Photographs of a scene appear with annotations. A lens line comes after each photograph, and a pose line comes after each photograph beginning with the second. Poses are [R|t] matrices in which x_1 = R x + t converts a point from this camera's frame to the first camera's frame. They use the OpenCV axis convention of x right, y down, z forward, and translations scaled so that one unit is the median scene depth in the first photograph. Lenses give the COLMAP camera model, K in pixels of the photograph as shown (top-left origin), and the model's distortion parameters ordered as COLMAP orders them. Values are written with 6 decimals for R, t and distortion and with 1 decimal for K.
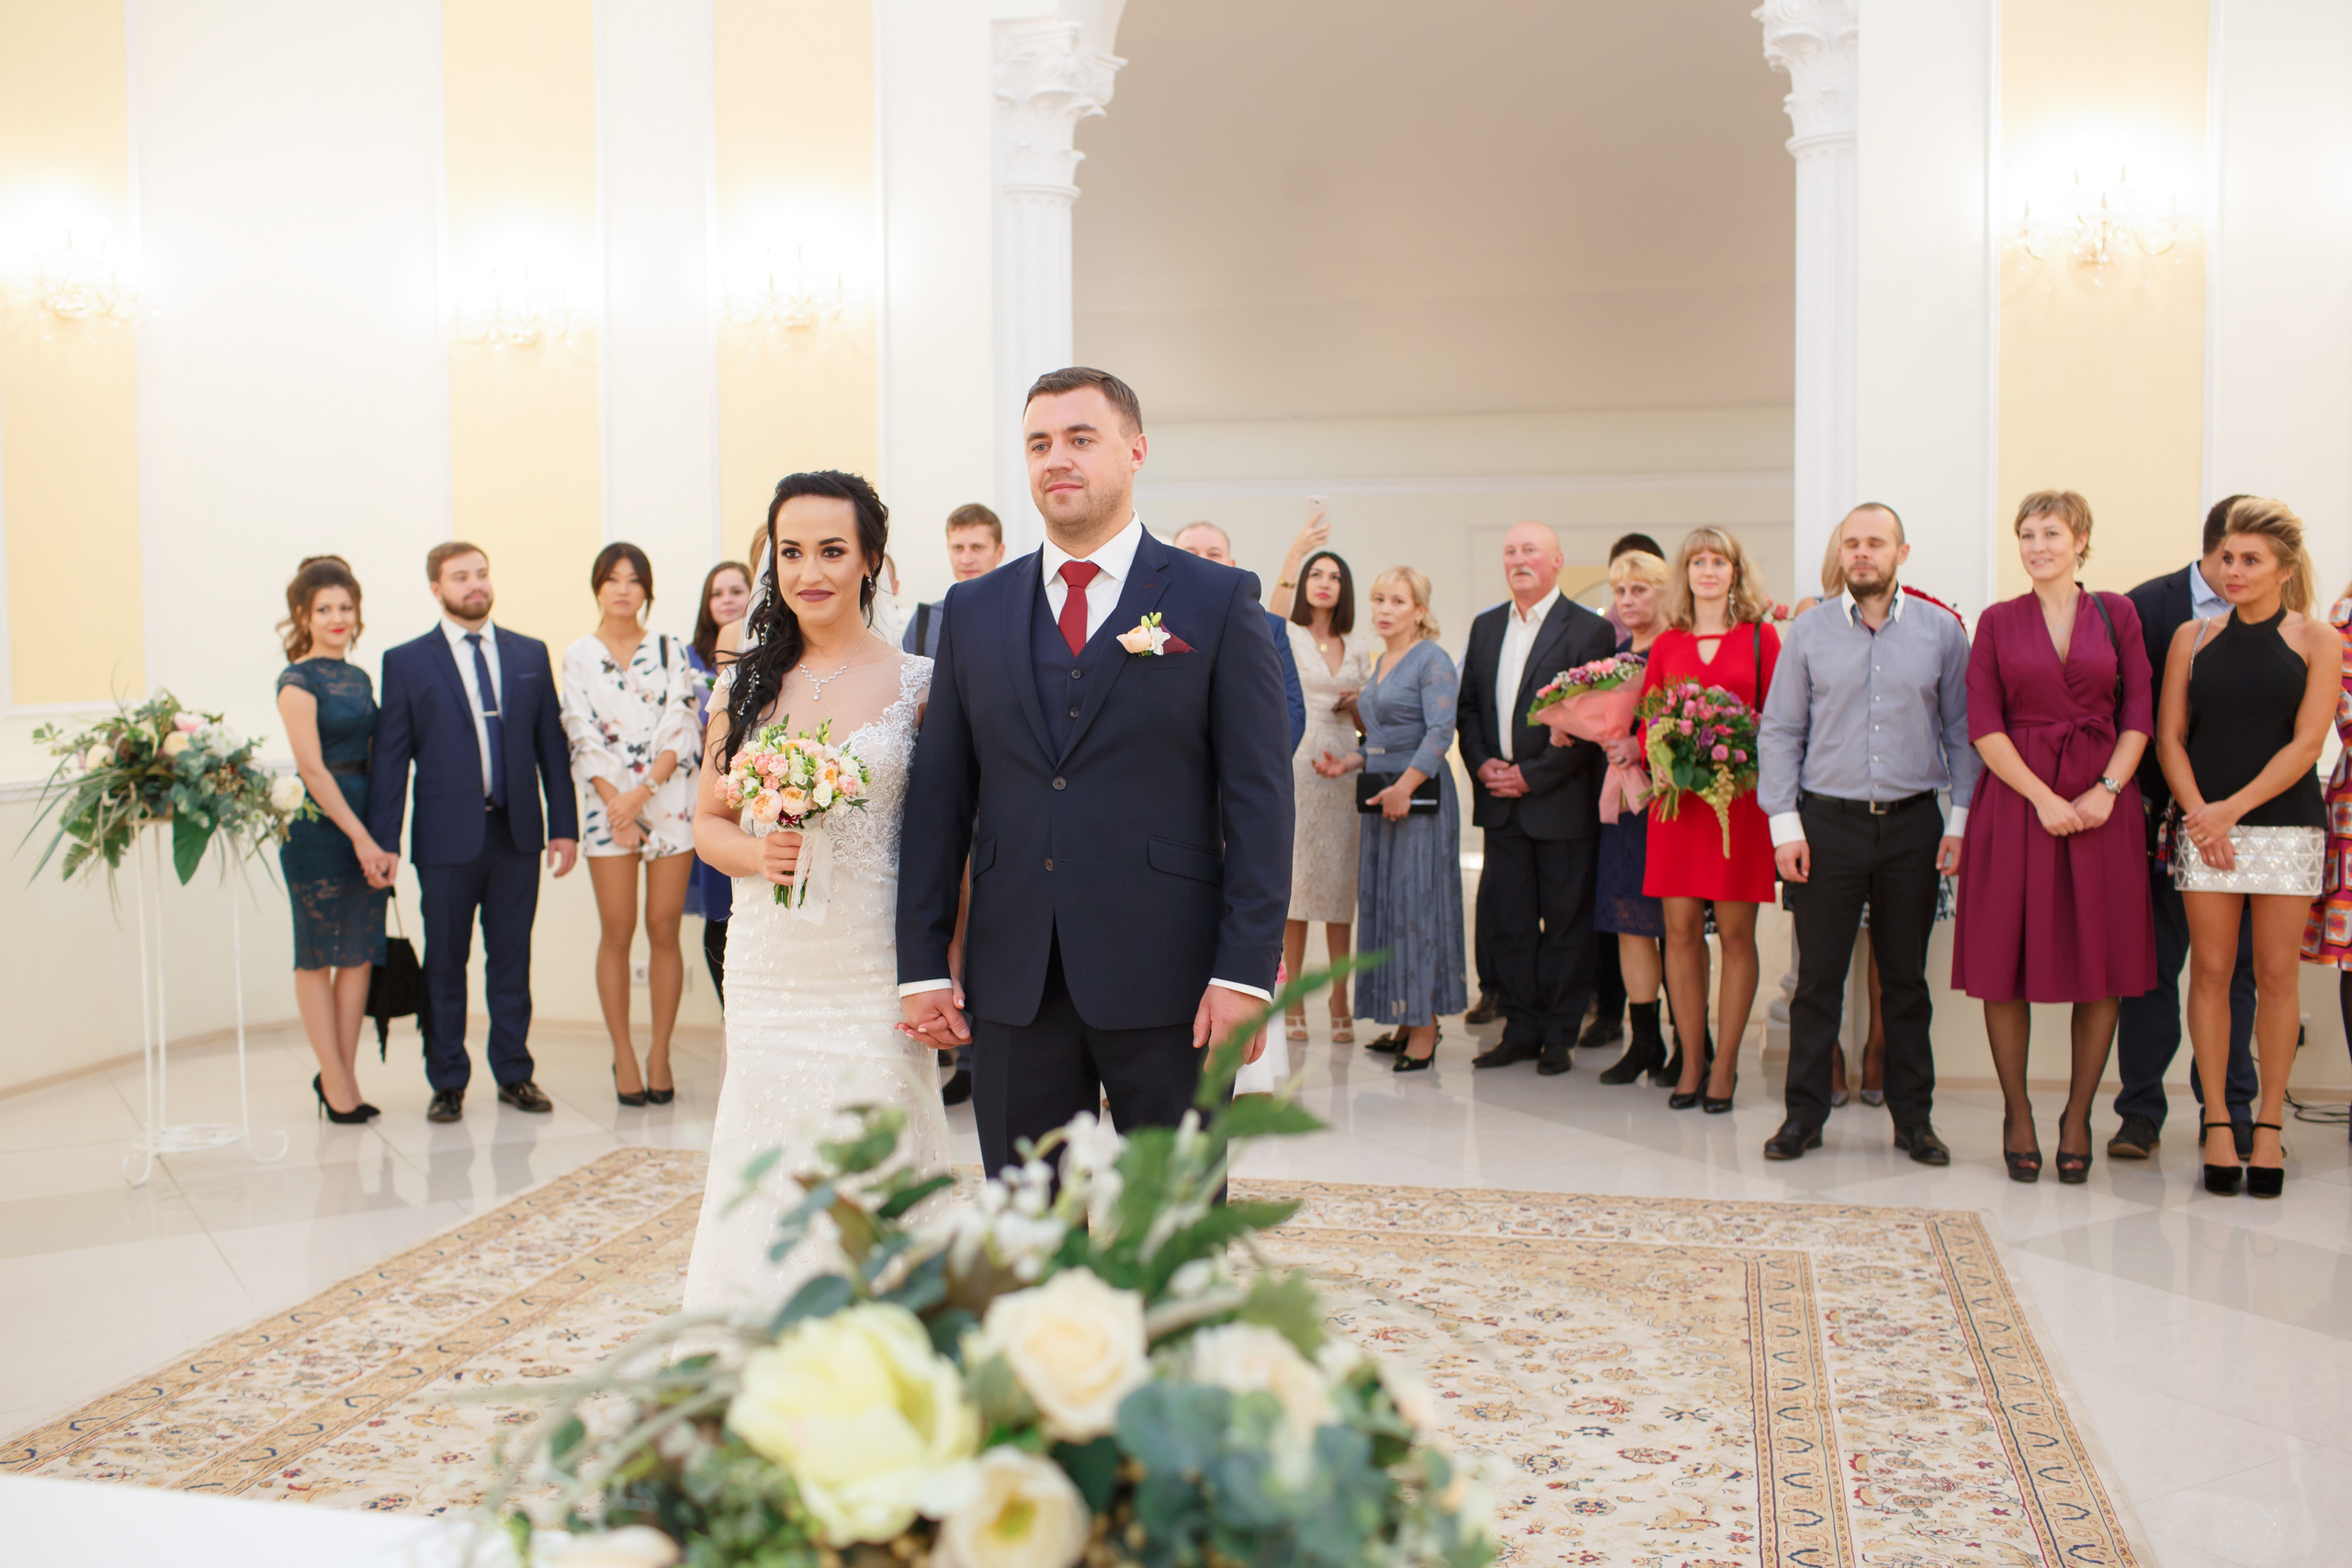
lens RADIAL K [[2350.4, 0, 1176.8], [0, 2350.4, 785.0], [0, 0, 1]] dist [-0.004231, 0.000000]
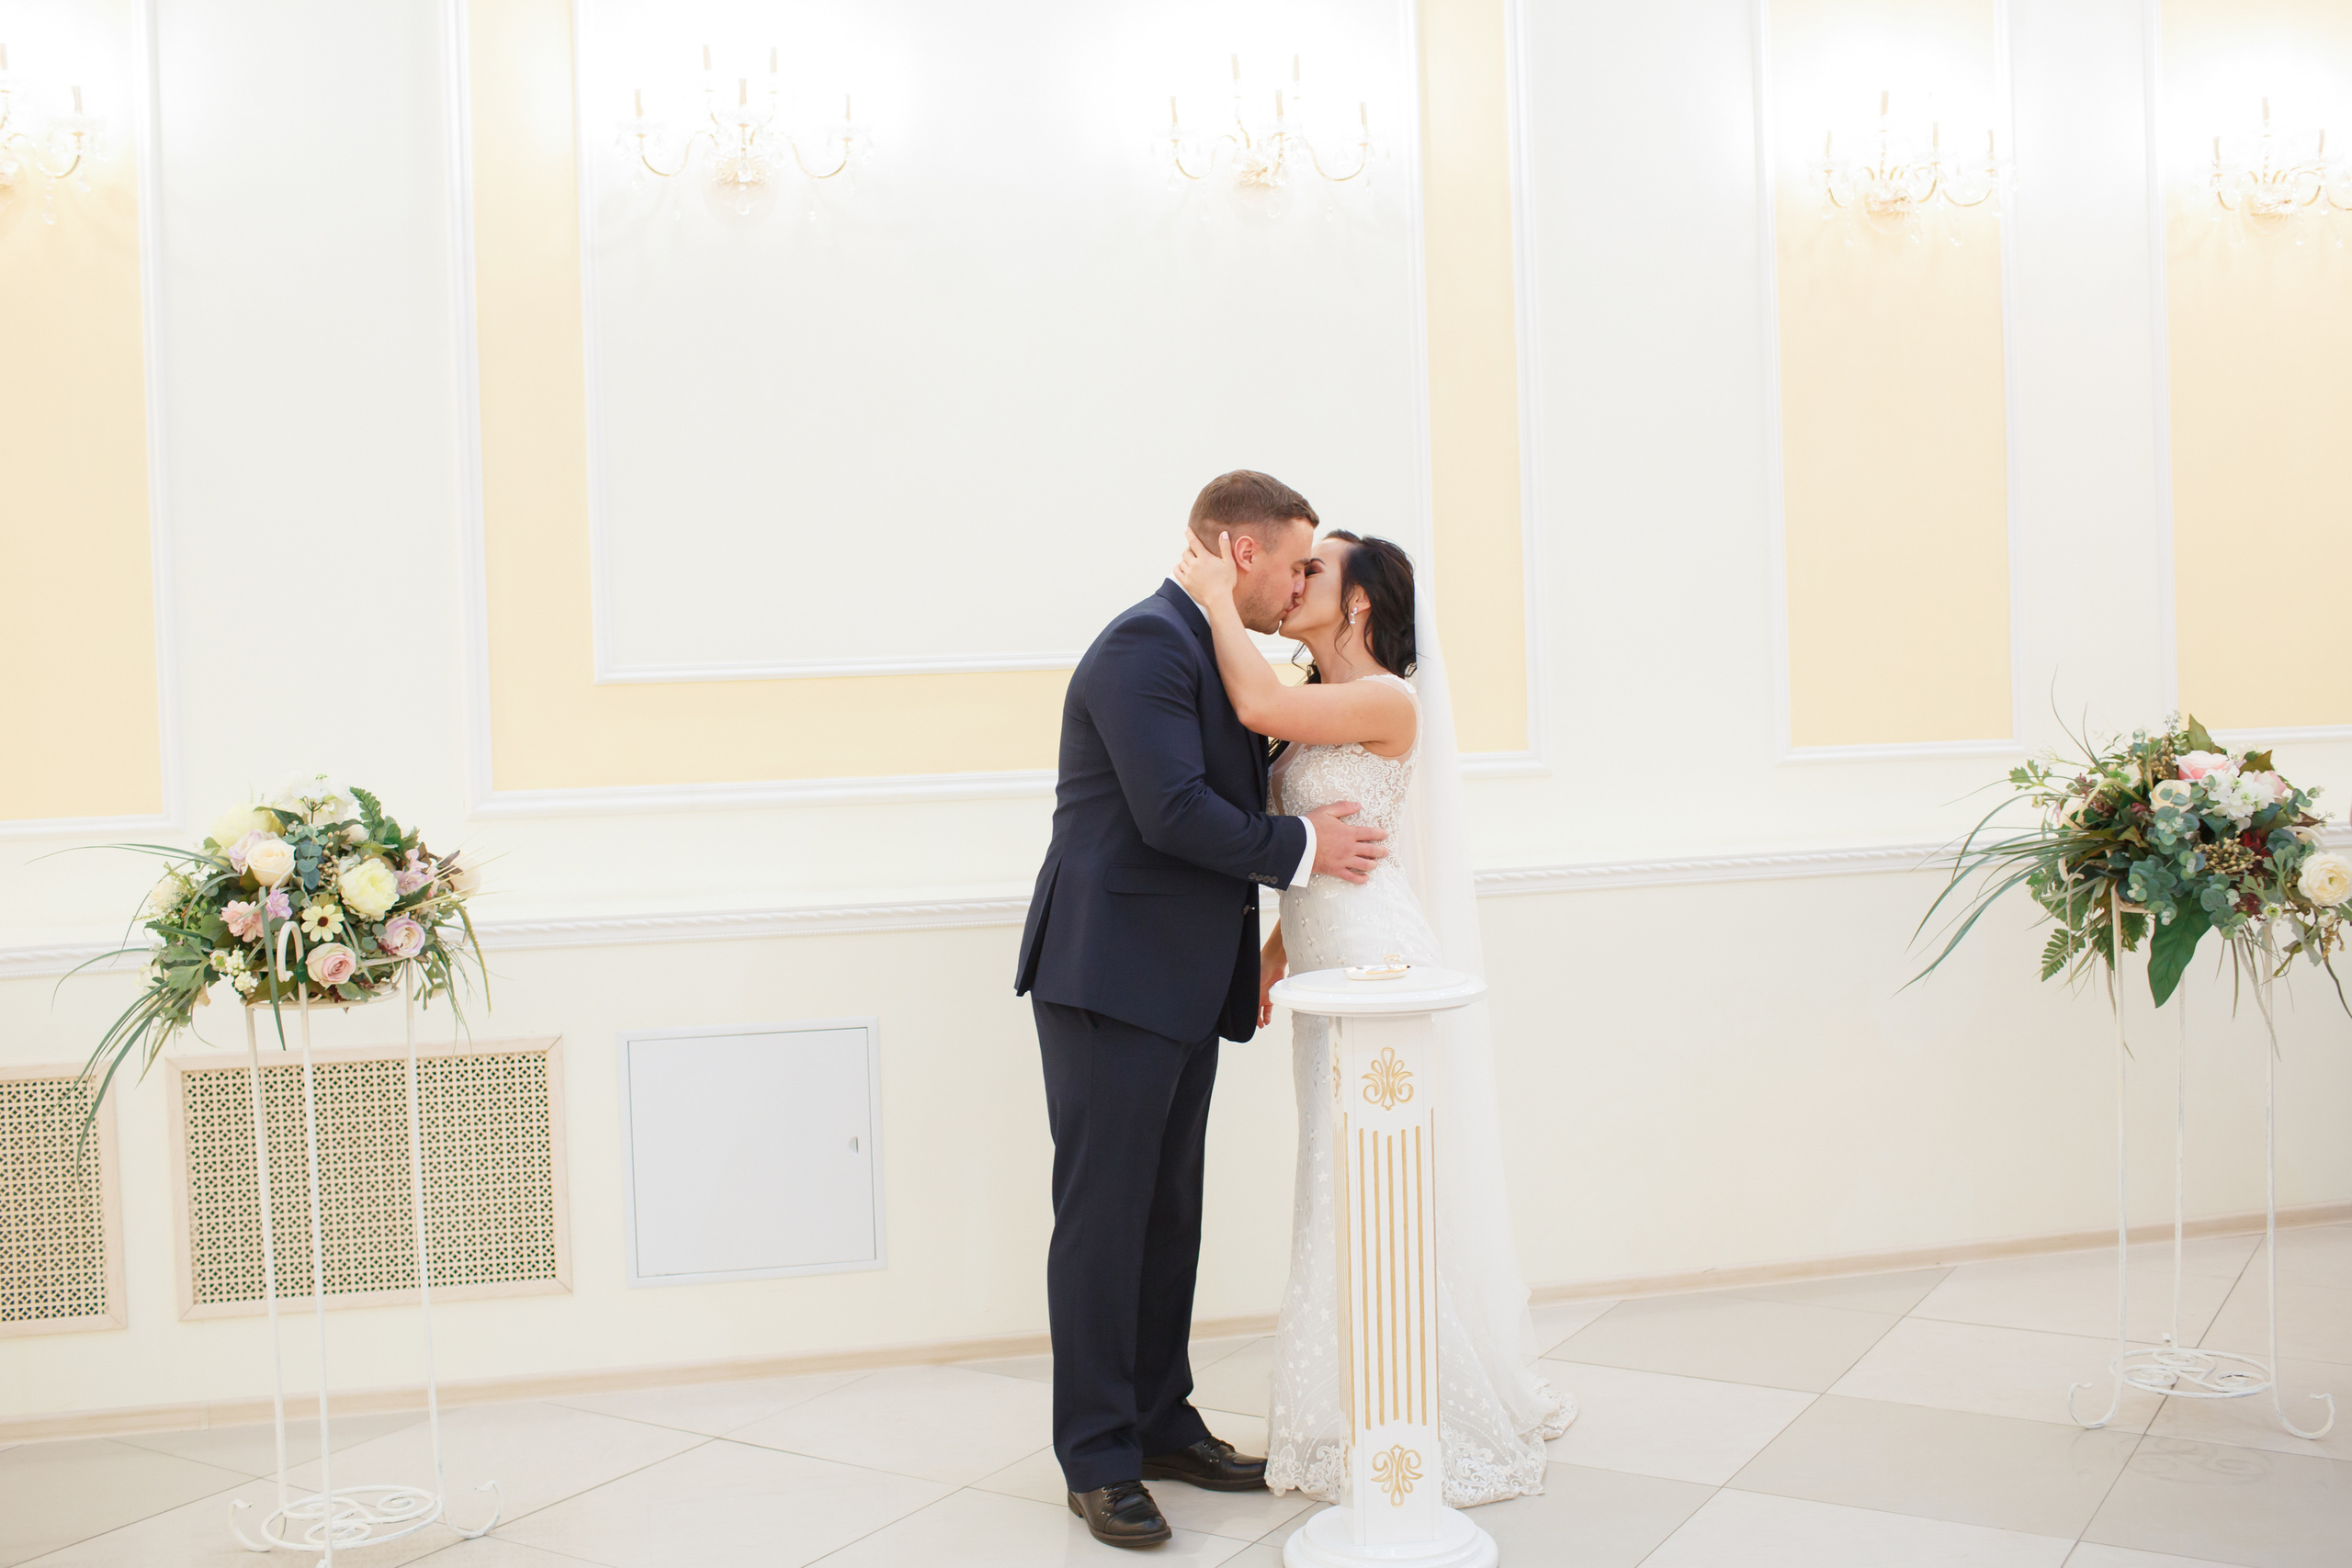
lens RADIAL K [[2350.4, 0, 1175.7], [0, 2350.4, 785.0], [0, 0, 1]] dist [-0.004231, 0.000000]
pose [[0.470588, 0.028544, -0.881891, 0.039119], [-0.028120, 0.999454, 0.017345, -0.024402], [0.881905, 0.016636, 0.471134, 0.422492]]
